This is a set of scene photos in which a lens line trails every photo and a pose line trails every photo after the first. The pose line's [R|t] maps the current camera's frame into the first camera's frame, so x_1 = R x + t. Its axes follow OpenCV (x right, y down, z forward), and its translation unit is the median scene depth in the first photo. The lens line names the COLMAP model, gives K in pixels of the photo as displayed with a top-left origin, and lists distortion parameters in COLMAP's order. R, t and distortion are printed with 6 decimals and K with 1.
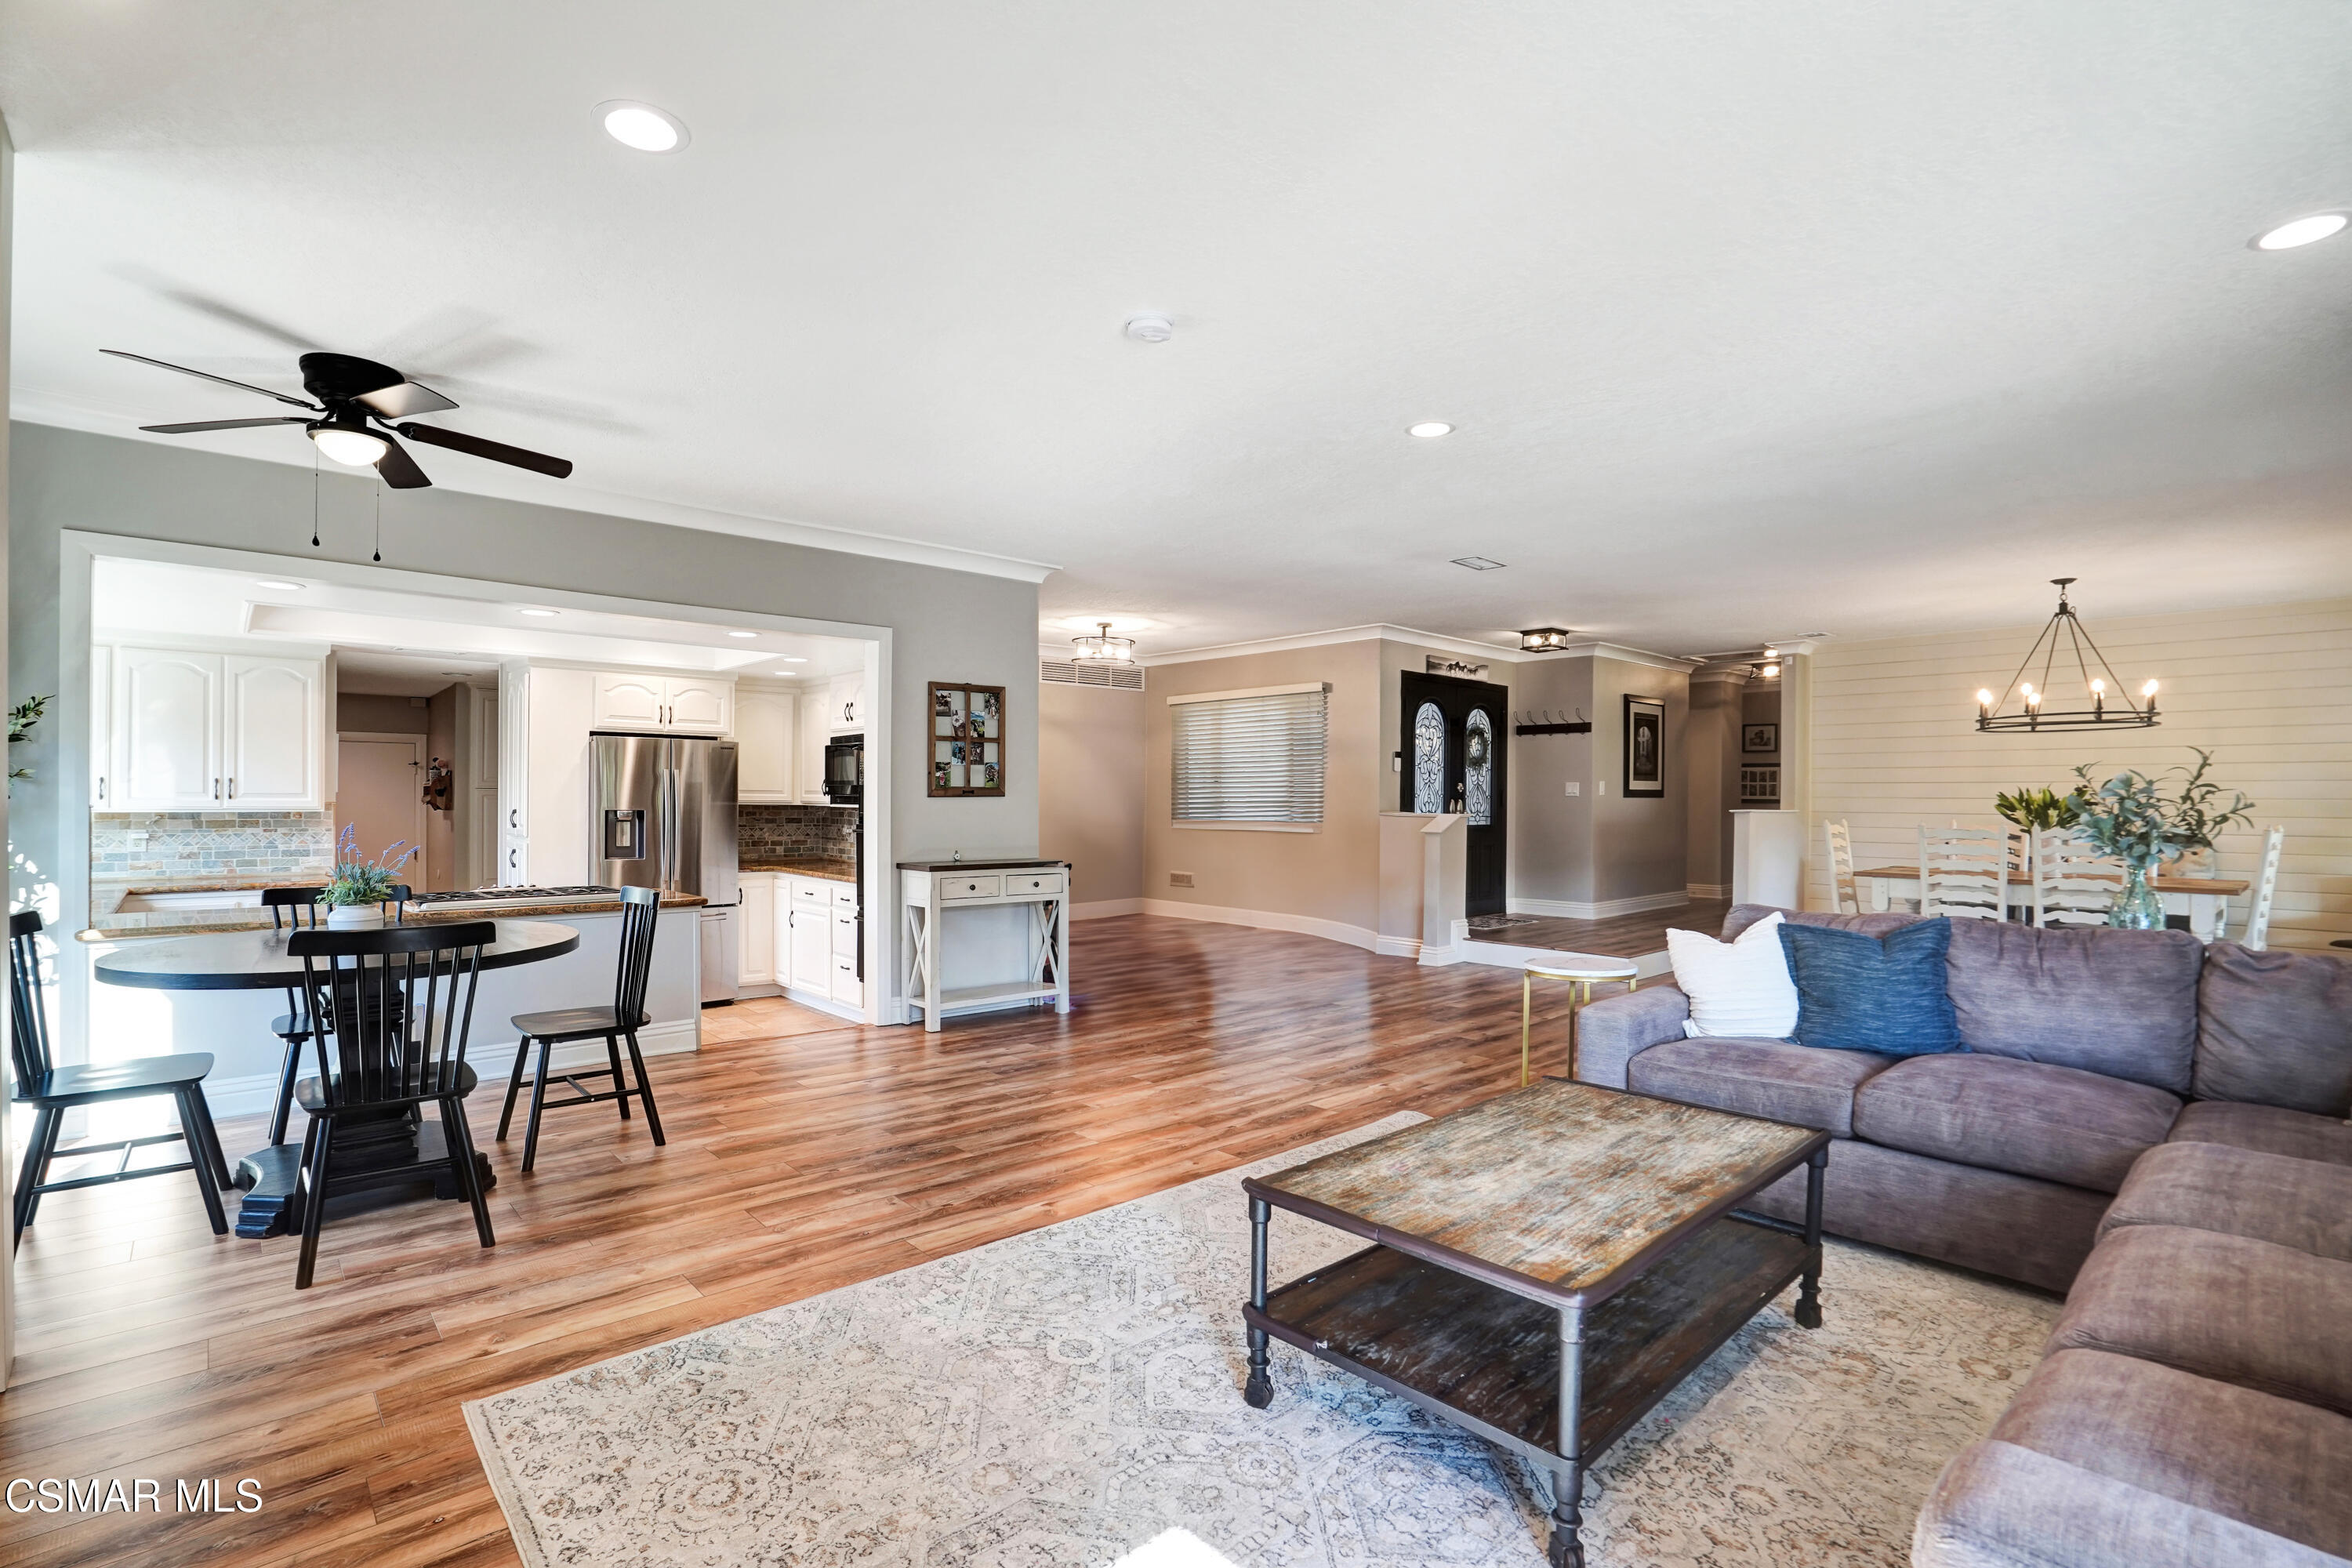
lens RADIAL K [[1078.7, 0, 1158.3], [0, 1078.7, 801.4], [0, 0, 1]] dist [-0.026770, 0.002110]
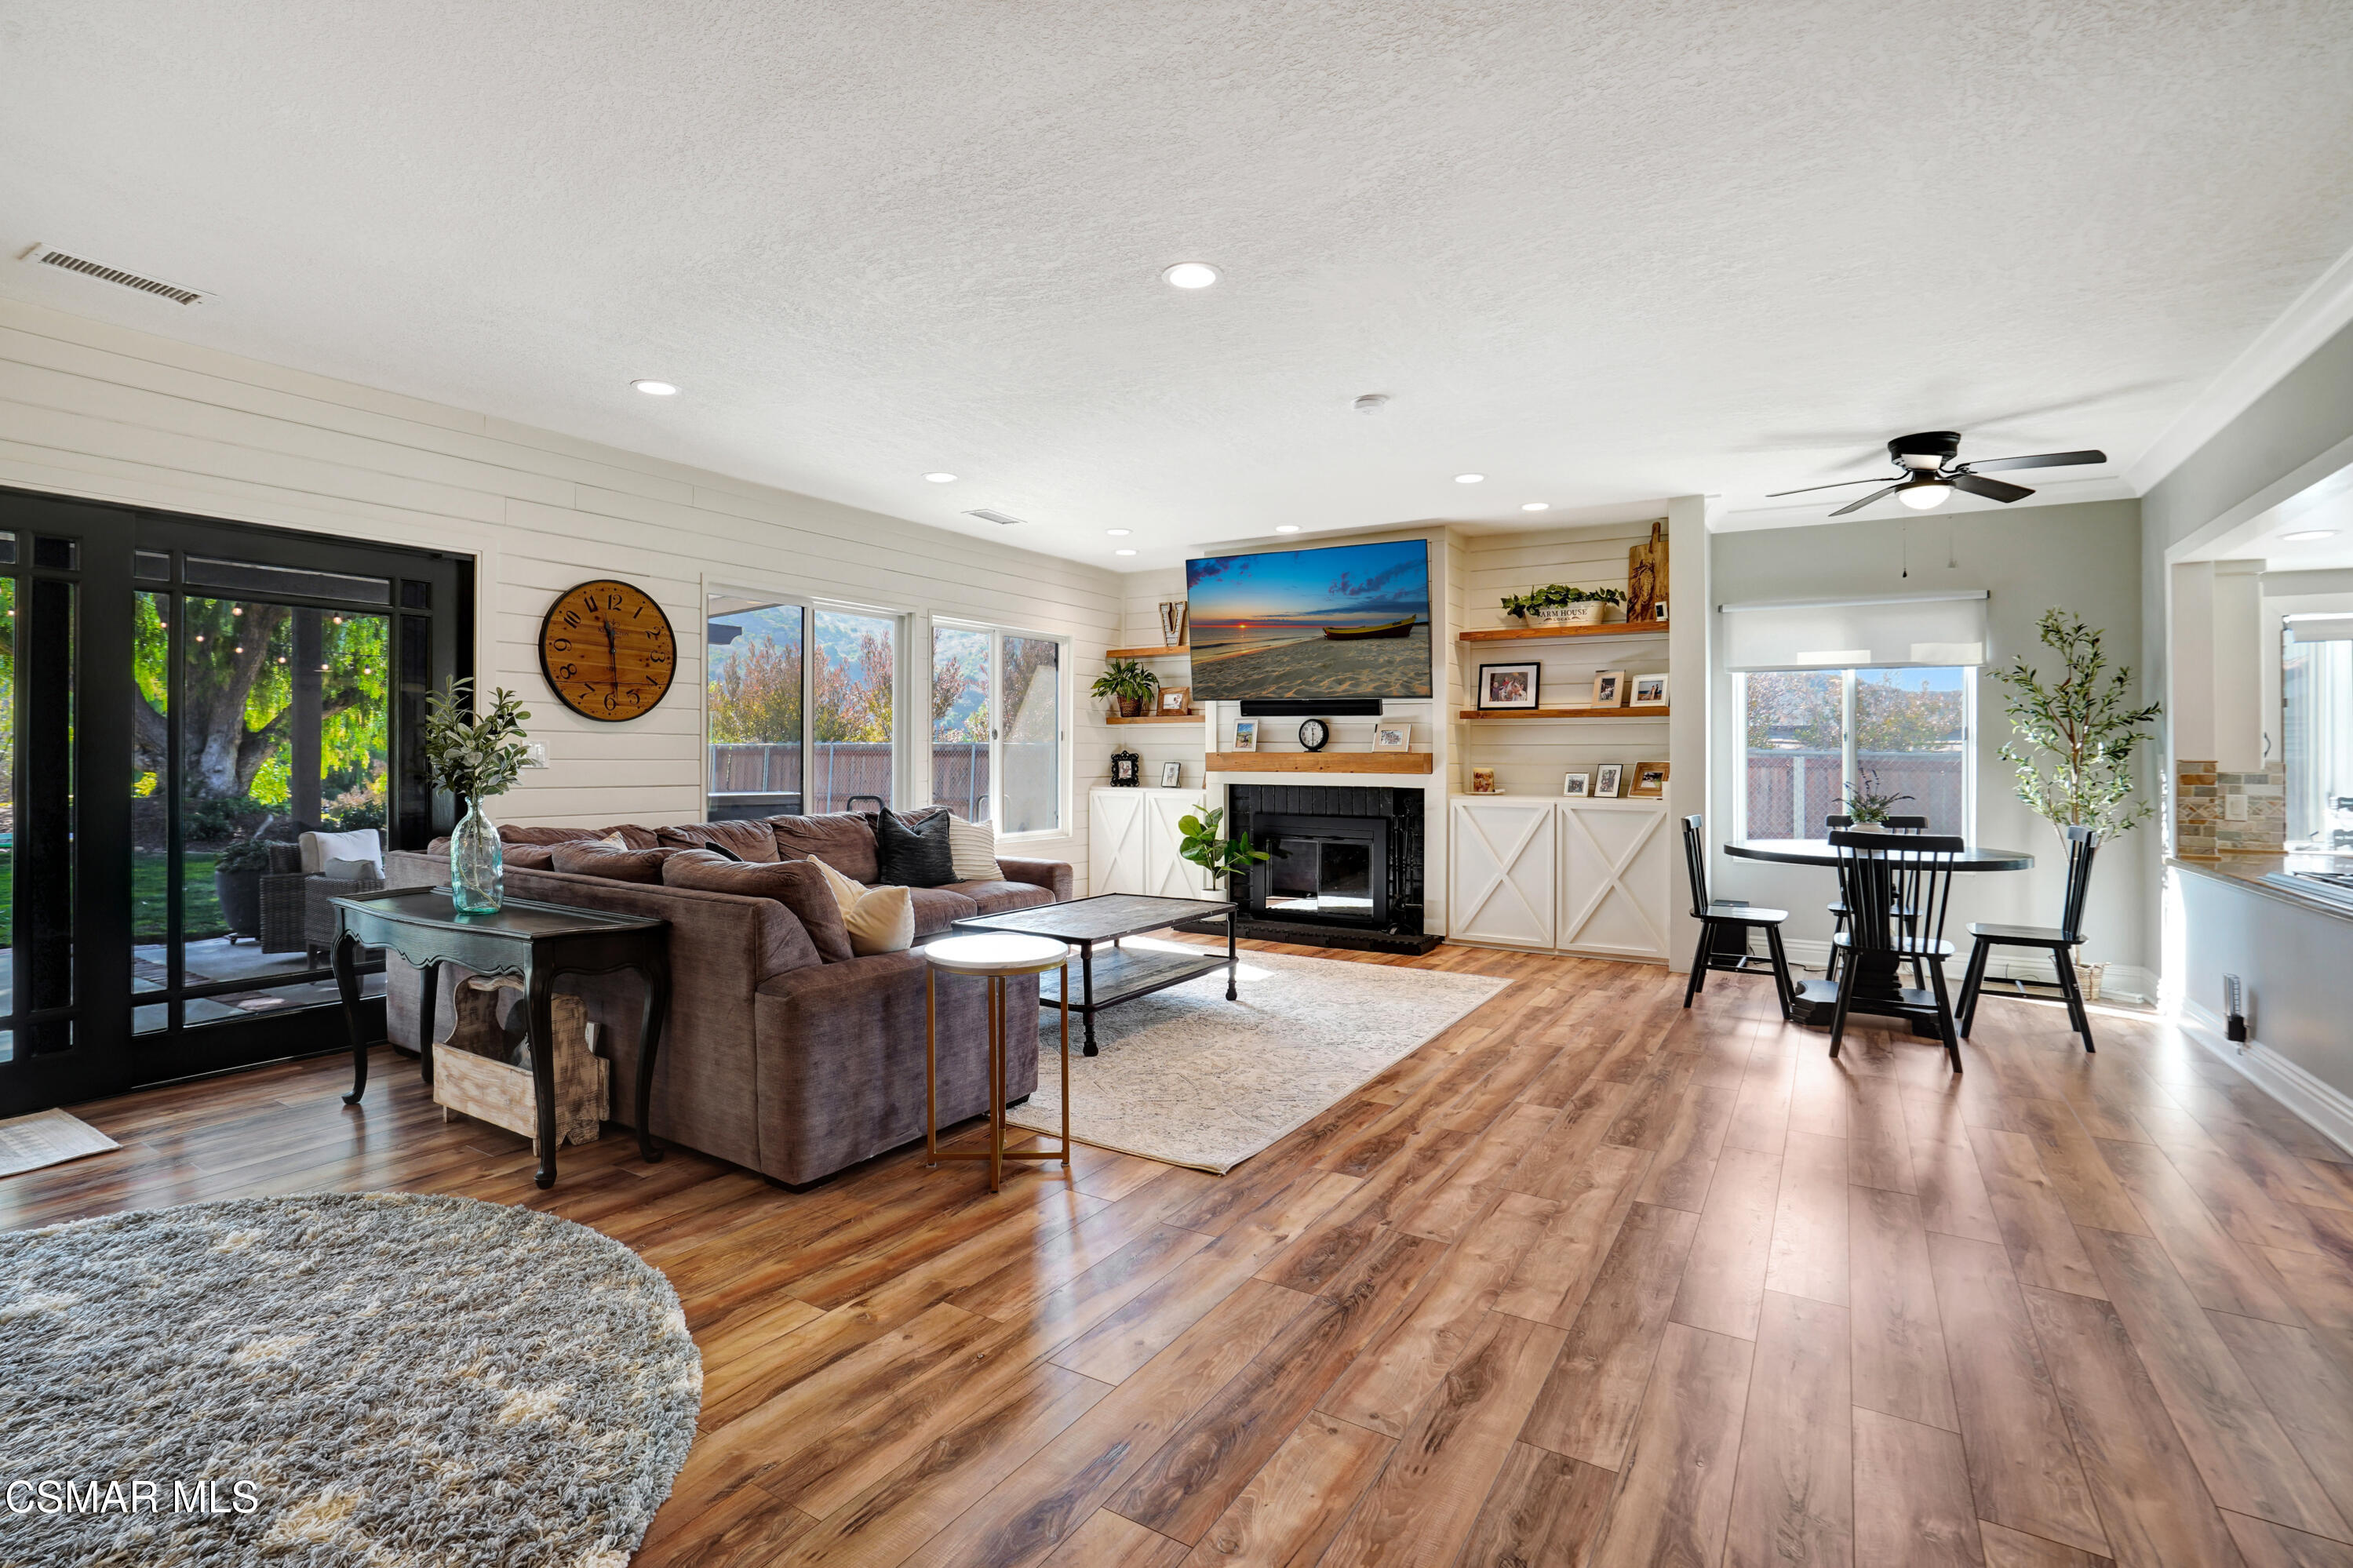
lens RADIAL K [[1079.0, 0, 1172.8], [0, 1079.0, 798.7], [0, 0, 1]] dist [-0.026770, 0.002110]
pose [[-0.956327, -0.001435, -0.292295, 0.338778], [-0.014041, 0.999059, 0.041034, 0.009242], [0.291962, 0.043346, -0.955447, 1.192838]]
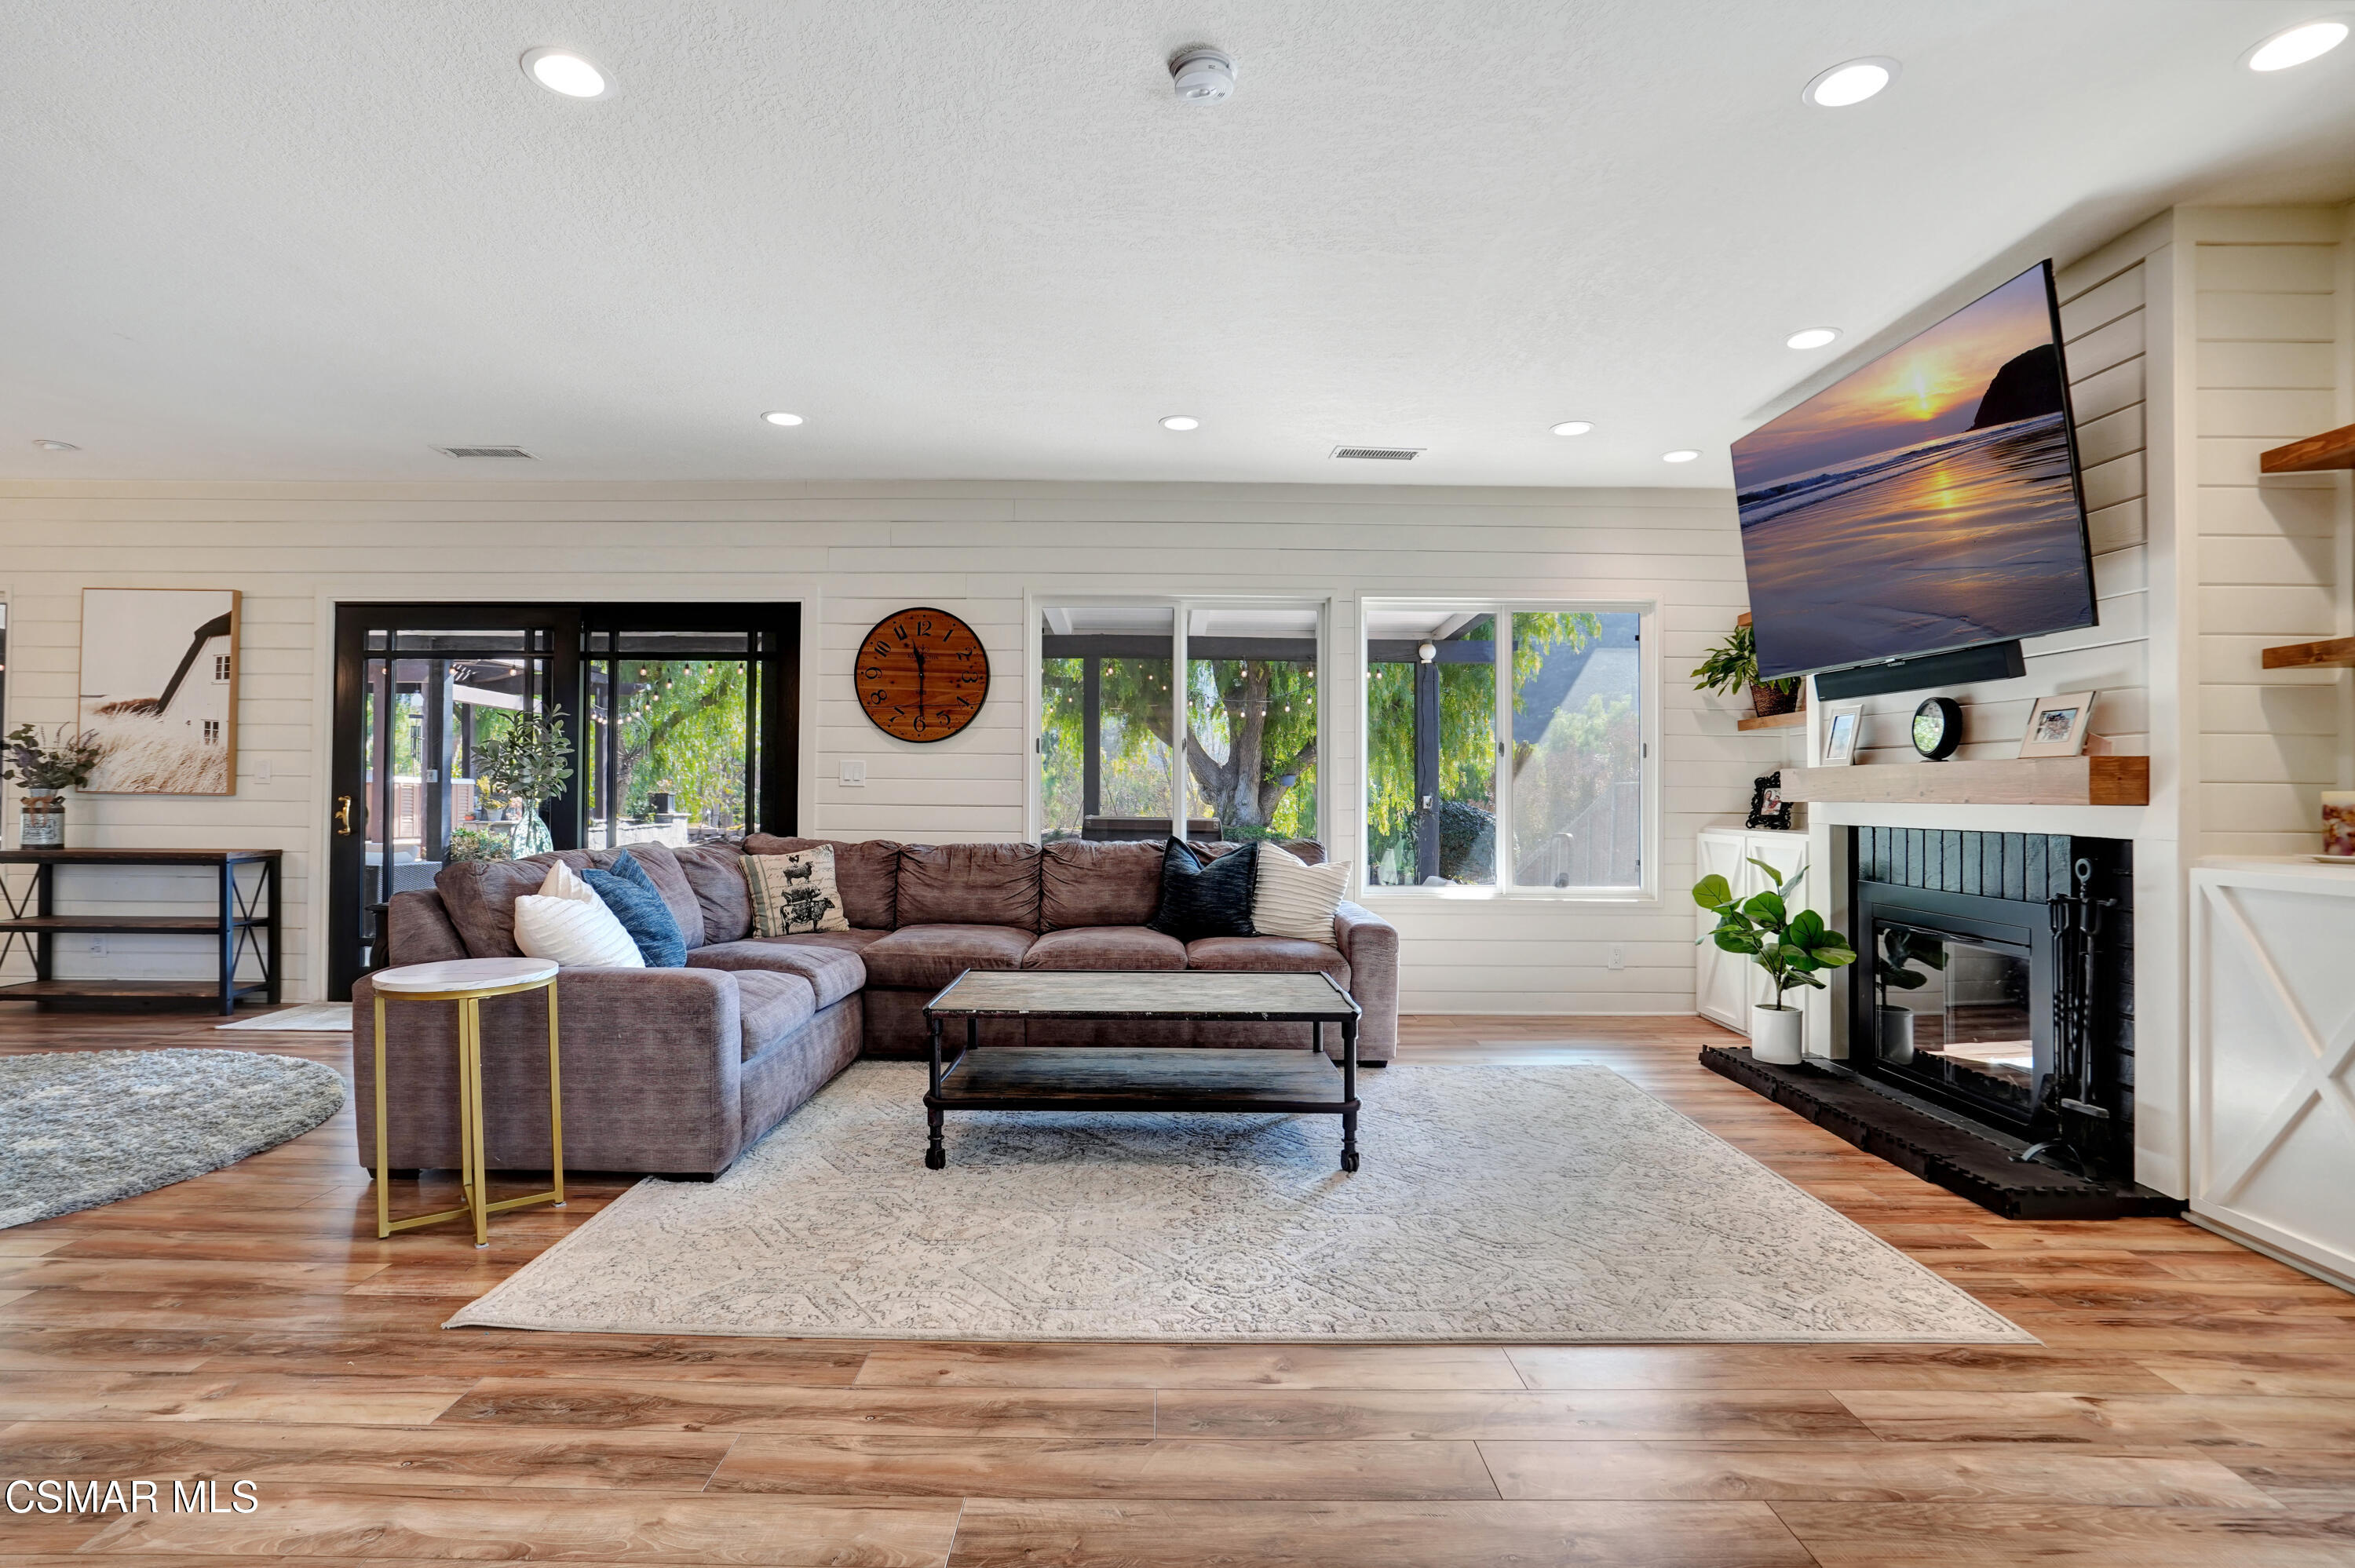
lens RADIAL K [[1164.0, 0, 1174.1], [0, 1164.0, 807.1], [0, 0, 1]] dist [-0.004712, 0.000754]
pose [[-0.752219, -0.020983, 0.658579, -0.272672], [-0.011589, 0.999760, 0.018617, 0.022891], [-0.658812, 0.006372, -0.752281, 0.849797]]
